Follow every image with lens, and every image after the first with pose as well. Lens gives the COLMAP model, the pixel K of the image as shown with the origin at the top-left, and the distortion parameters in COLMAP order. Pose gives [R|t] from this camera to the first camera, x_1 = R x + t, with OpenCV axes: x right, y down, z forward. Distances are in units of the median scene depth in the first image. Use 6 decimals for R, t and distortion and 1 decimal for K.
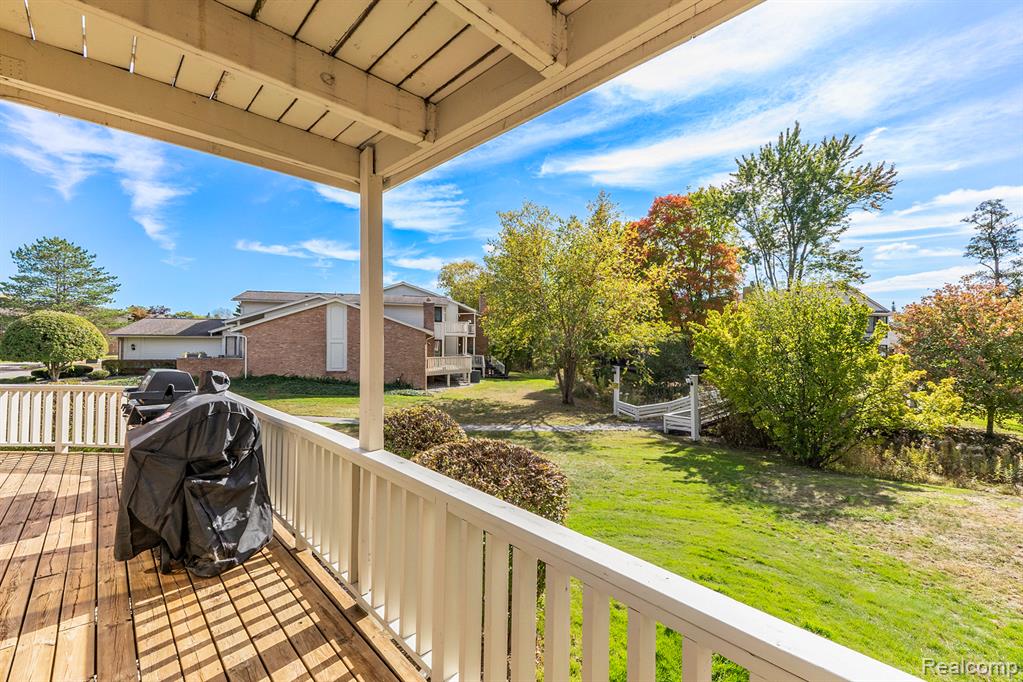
lens RADIAL K [[433.0, 0, 511.5], [0, 433.0, 341.0], [0, 0, 1]] dist [0.011501, -0.000464]
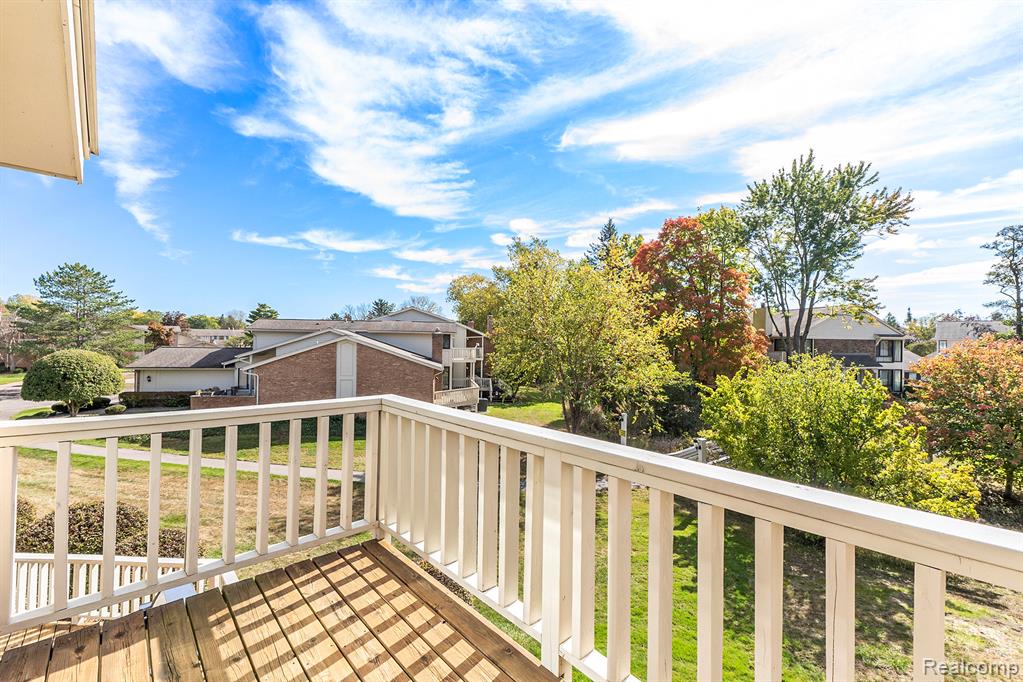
lens RADIAL K [[432.2, 0, 509.0], [0, 432.2, 336.0], [0, 0, 1]] dist [0.011465, 0.000493]
pose [[0.999653, 0.011801, -0.023552, -0.000434], [-0.011836, 0.999929, -0.001315, -0.086779], [0.023535, 0.001593, 0.999722, -0.000988]]
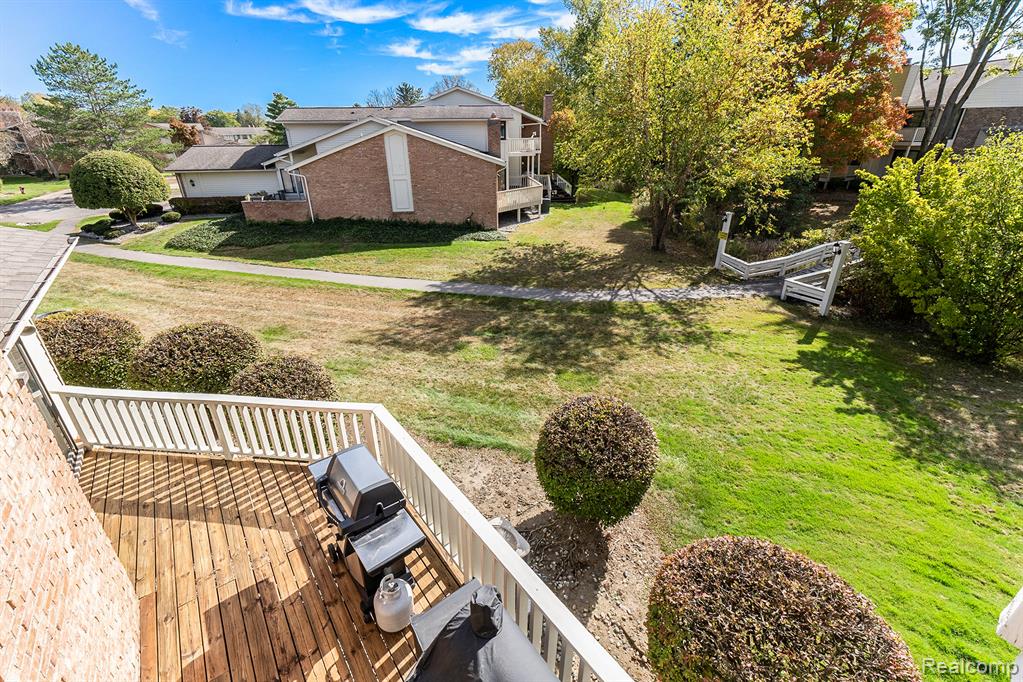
lens RADIAL K [[441.7, 0, 504.7], [0, 441.7, 320.9], [0, 0, 1]] dist [0.012954, -0.000178]
pose [[0.993946, 0.024311, -0.107150, -0.070648], [0.020568, 0.916806, 0.398803, -0.076196], [0.107931, -0.398592, 0.910755, 0.063295]]
